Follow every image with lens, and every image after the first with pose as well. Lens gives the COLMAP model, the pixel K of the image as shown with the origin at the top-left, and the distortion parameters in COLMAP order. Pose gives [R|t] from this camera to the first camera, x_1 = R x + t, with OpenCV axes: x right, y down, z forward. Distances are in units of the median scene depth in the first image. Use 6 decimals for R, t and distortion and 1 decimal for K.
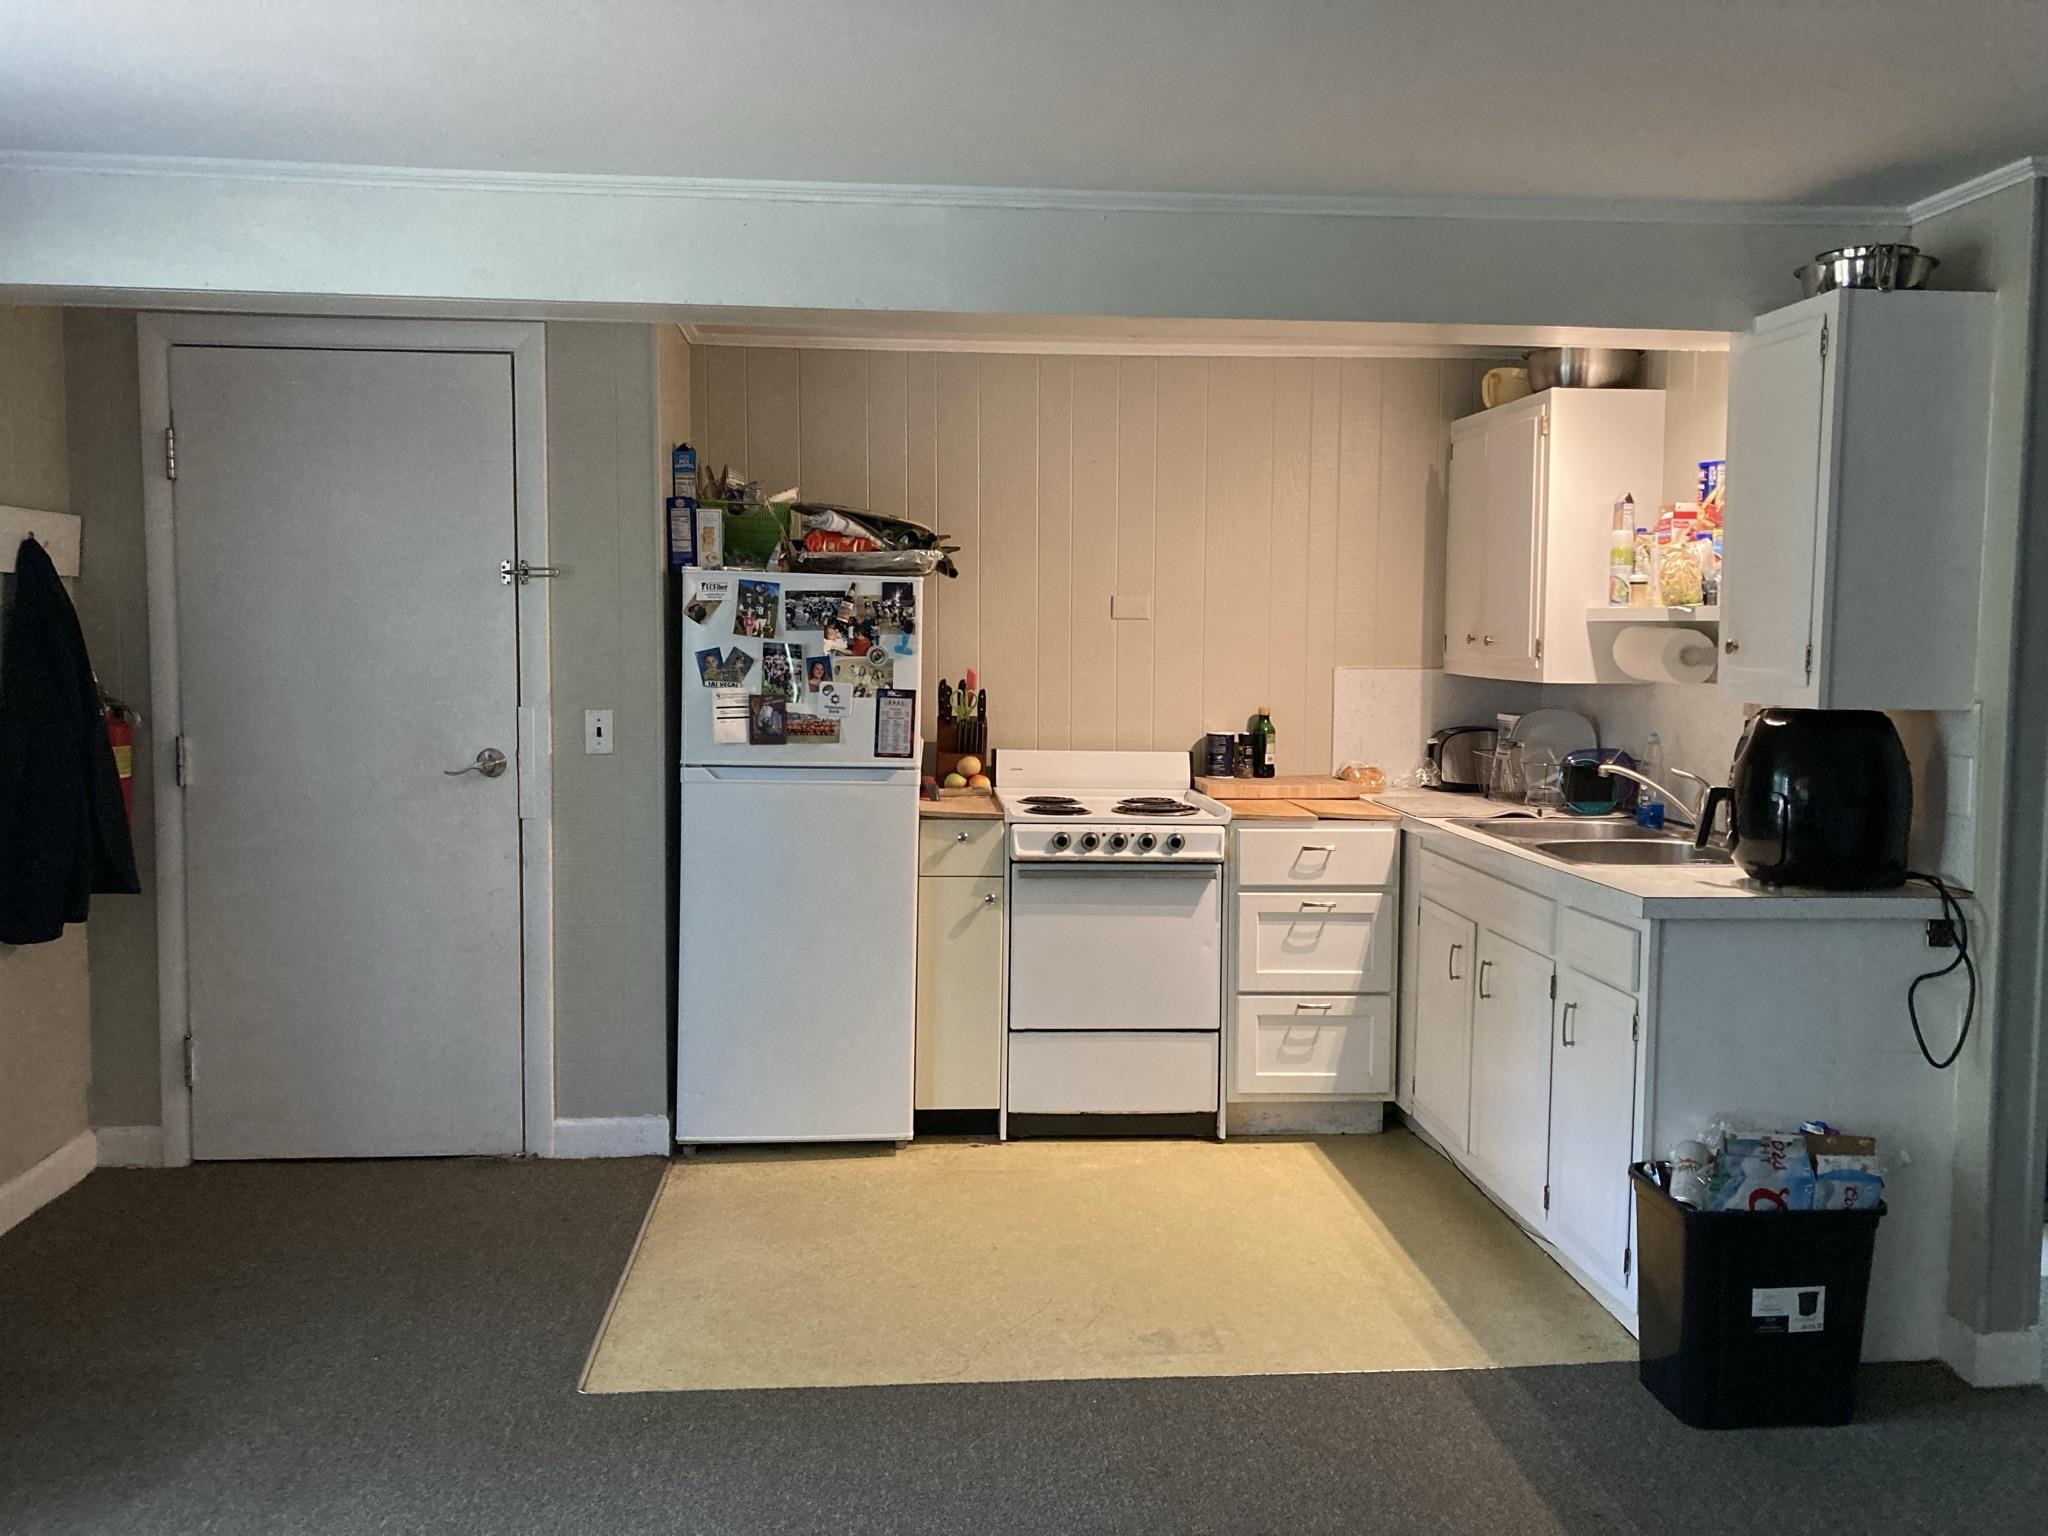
lens RADIAL K [[1657.2, 0, 1035.4], [0, 1657.2, 759.2], [0, 0, 1]] dist [0.060687, -0.068813]
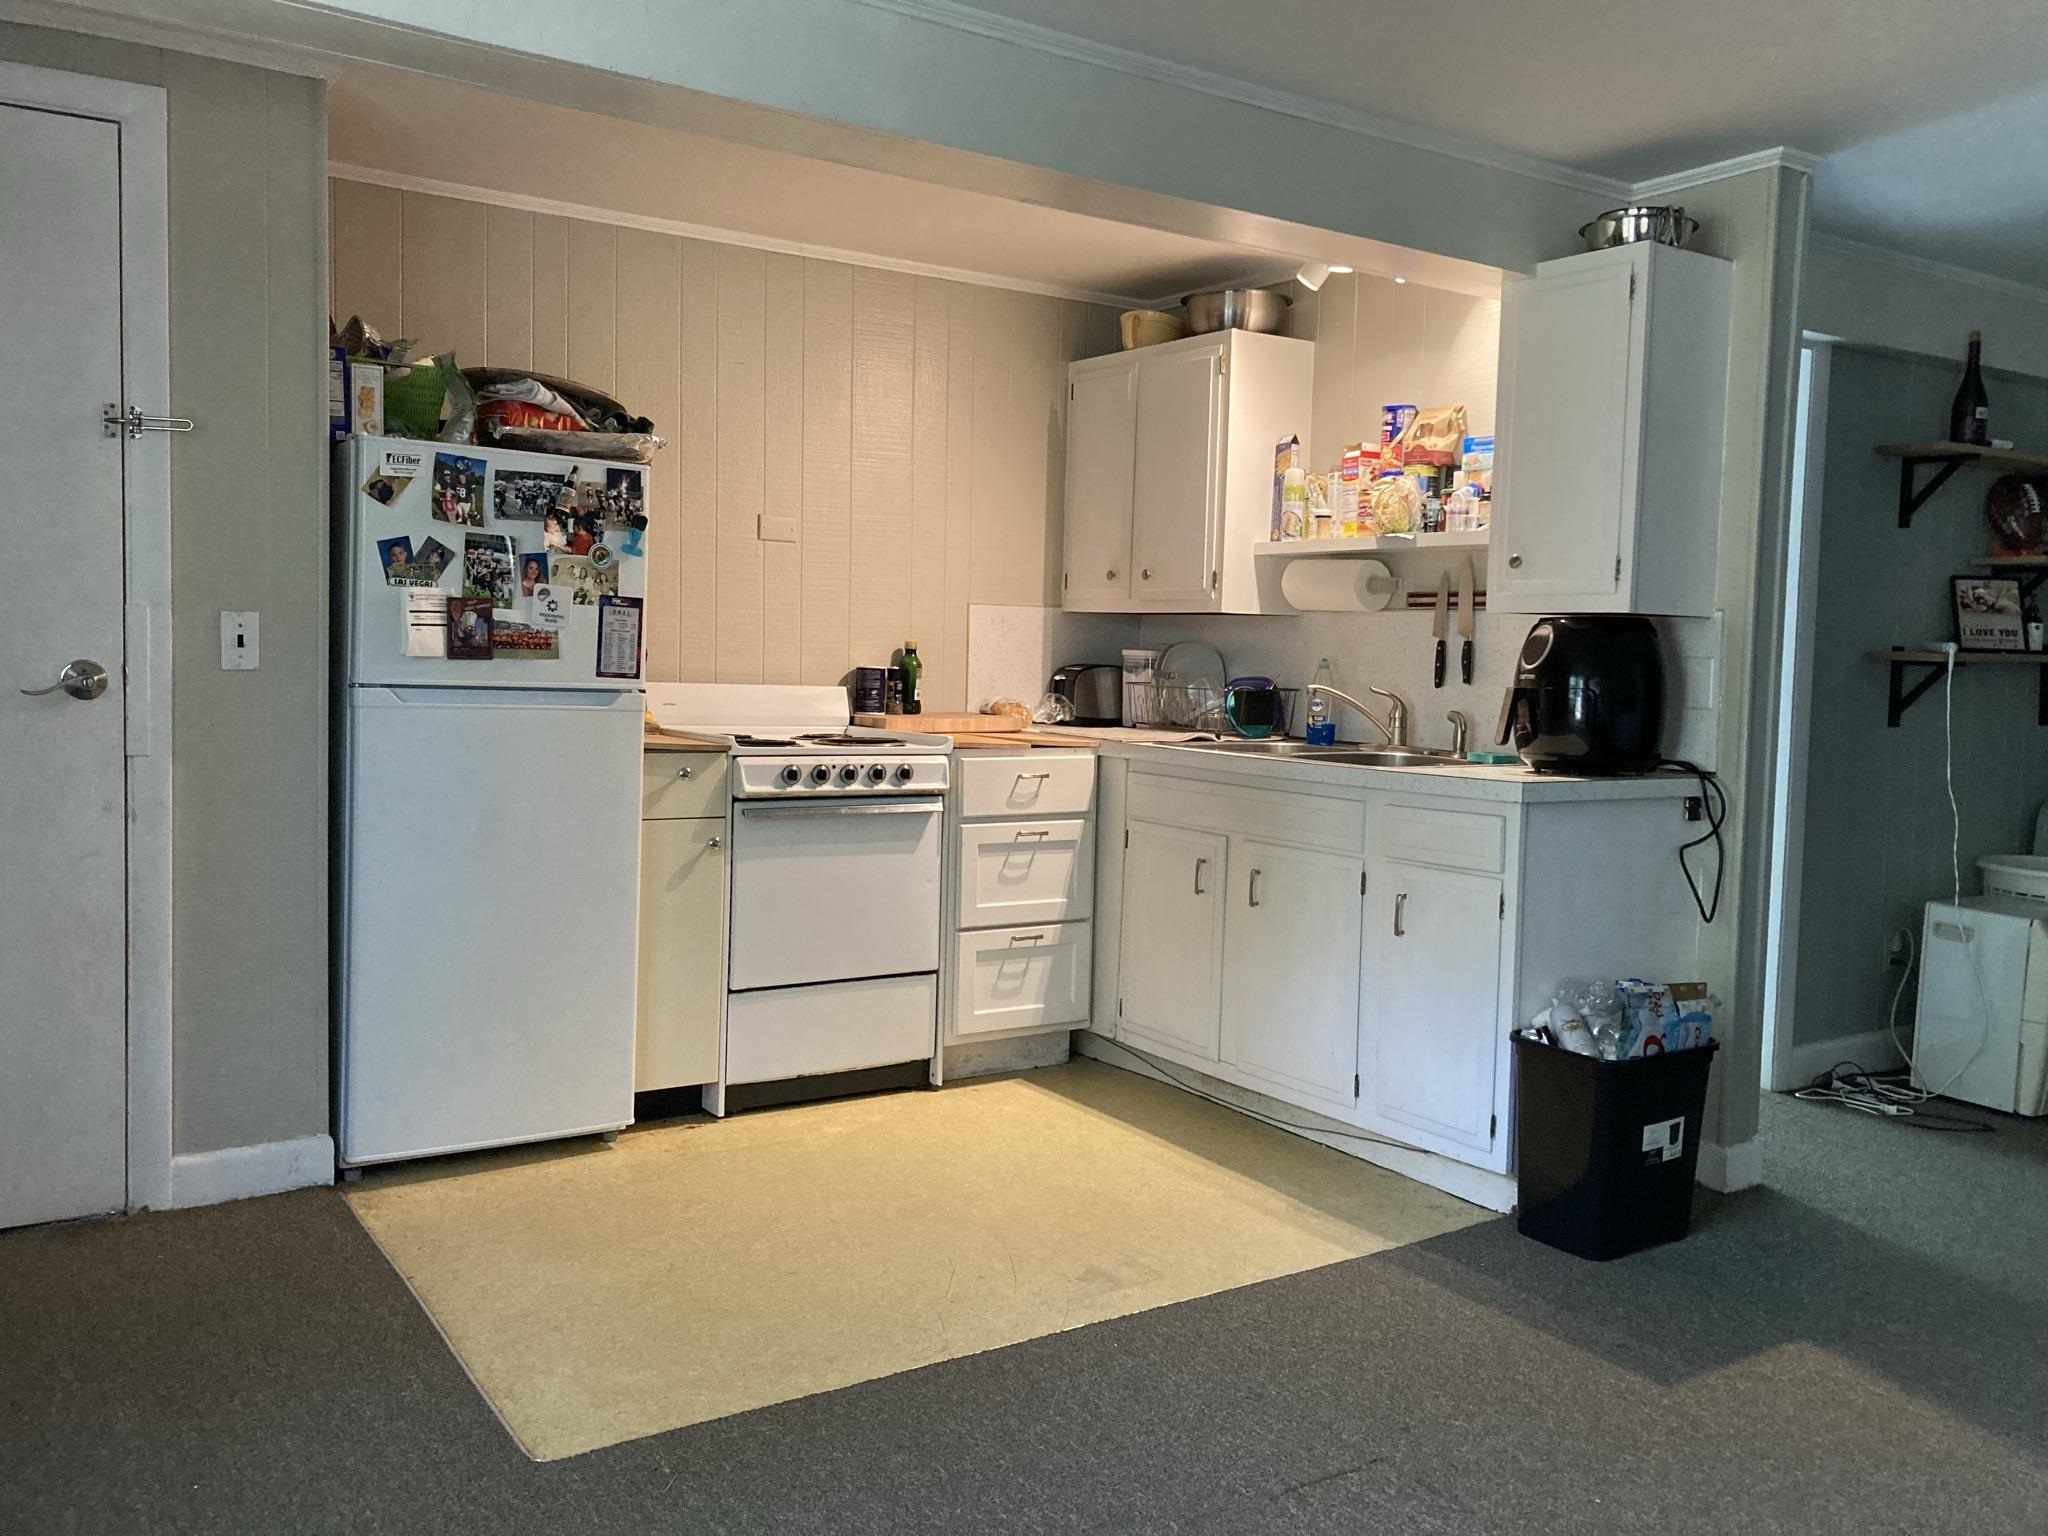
lens RADIAL K [[1638.3, 0, 1042.3], [0, 1638.3, 758.2], [0, 0, 1]] dist [0.087255, -0.180399]
pose [[0.875735, -0.018882, 0.482422, -0.304455], [0.019245, 0.999806, 0.004198, 0.041094], [-0.482408, 0.005608, 0.875929, 0.158788]]
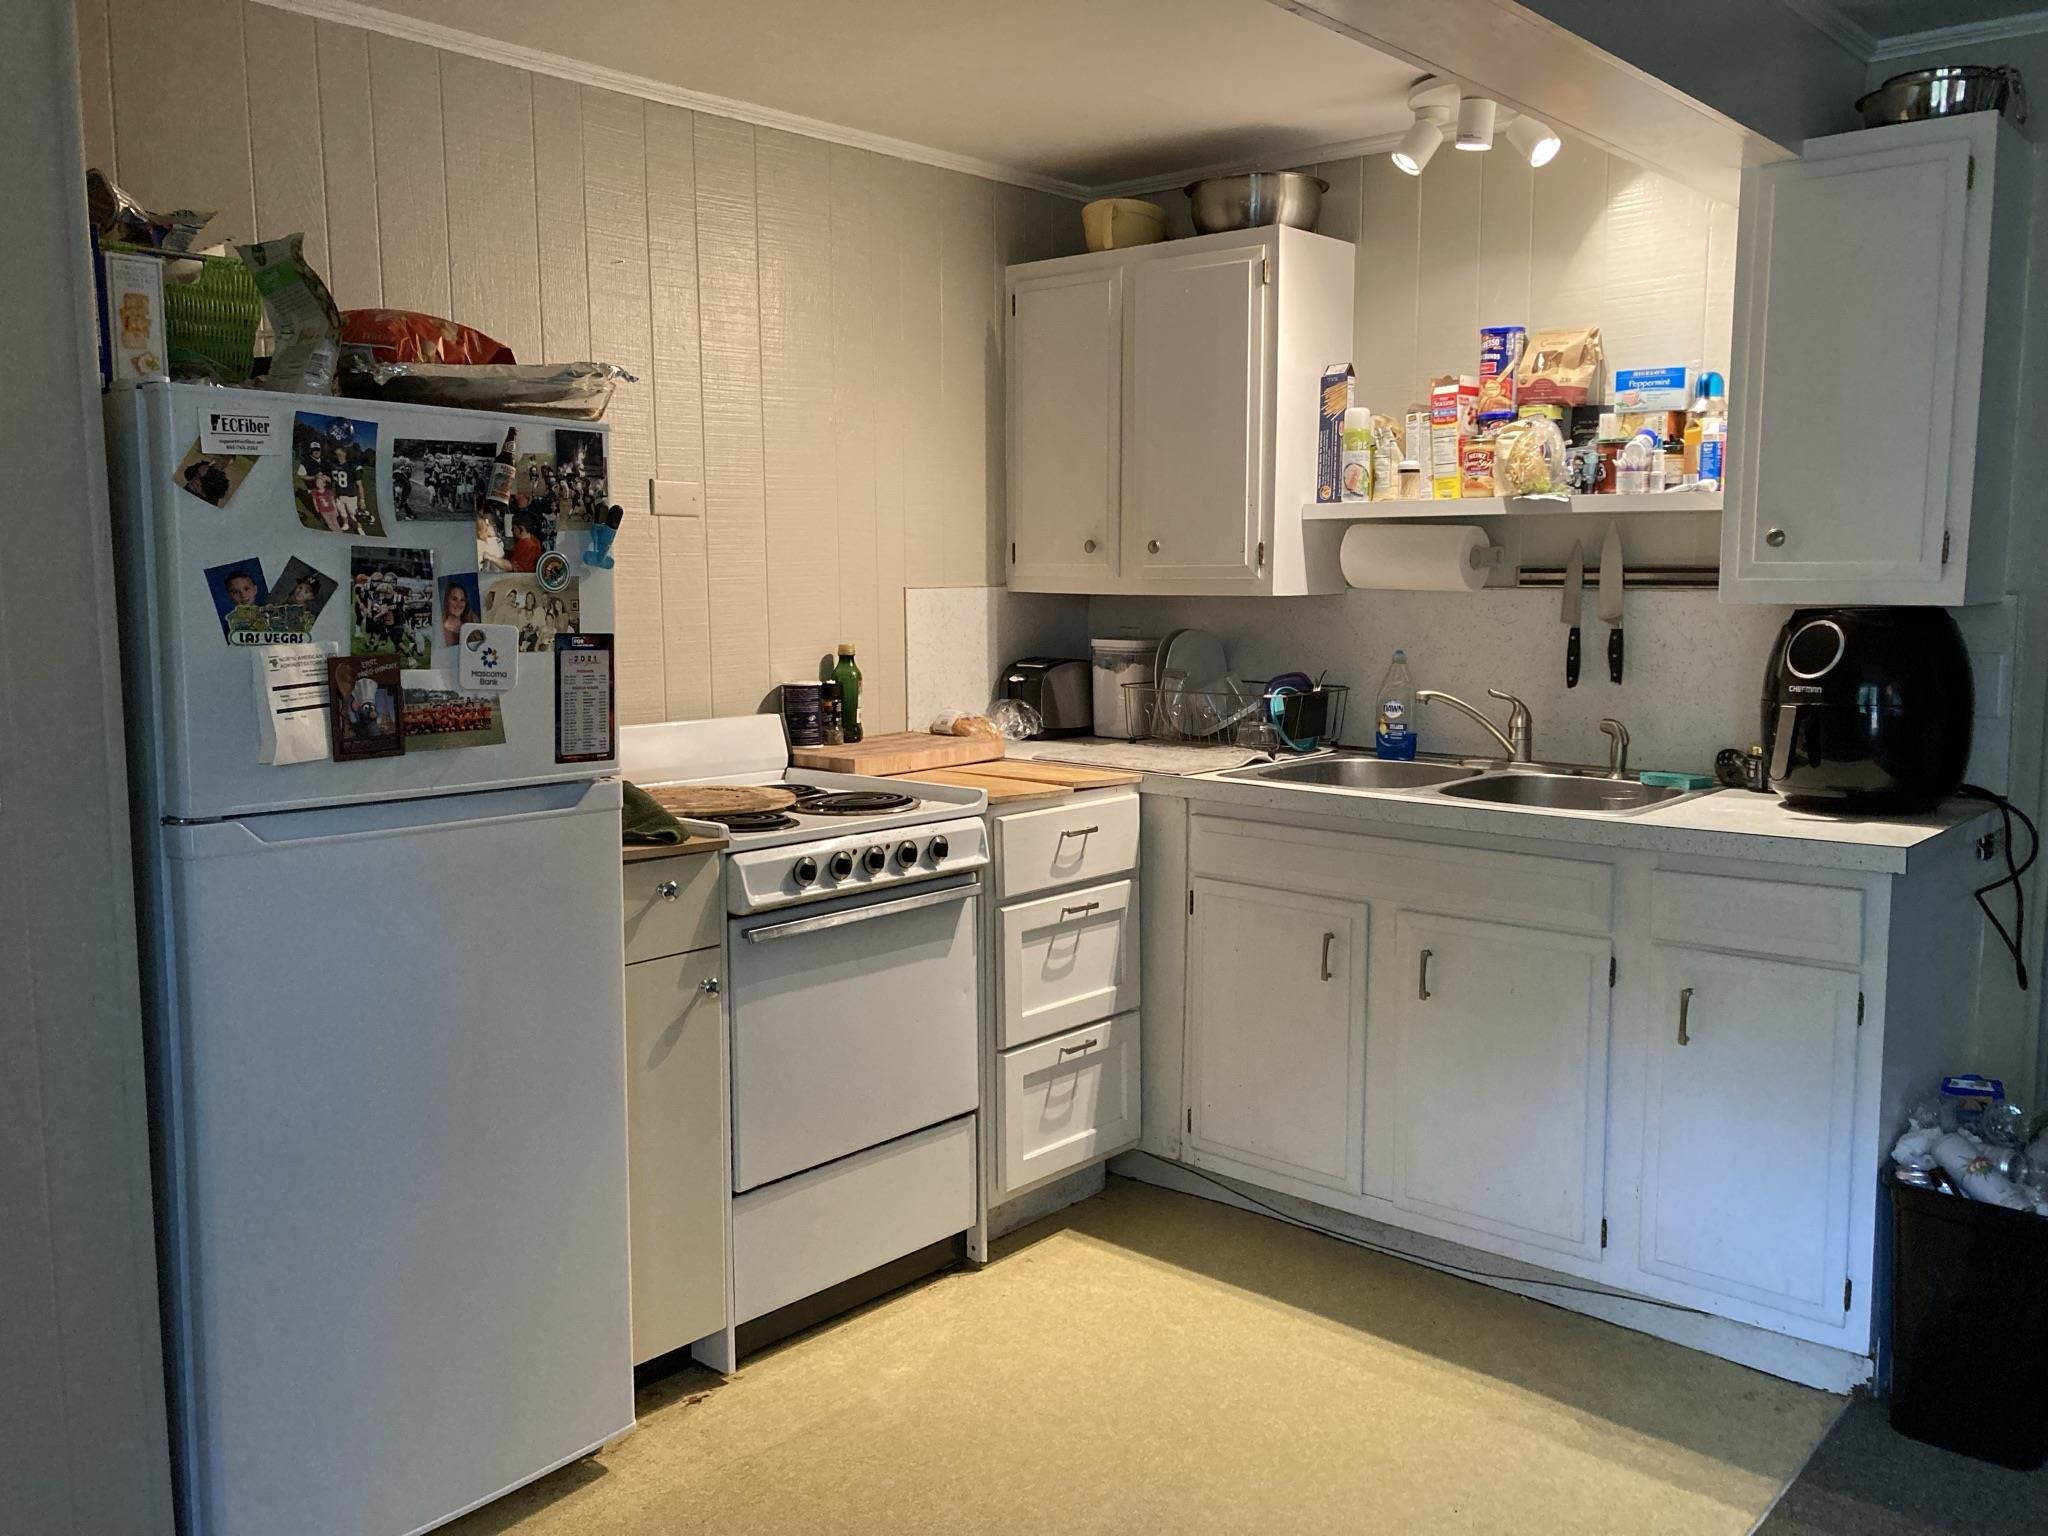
lens RADIAL K [[1657.2, 0, 1035.4], [0, 1657.2, 759.2], [0, 0, 1]] dist [0.060687, -0.068813]
pose [[0.728363, -0.091800, 0.679014, -0.348725], [0.064347, 0.995769, 0.065601, -0.027829], [-0.682163, -0.004089, 0.731189, 0.506808]]
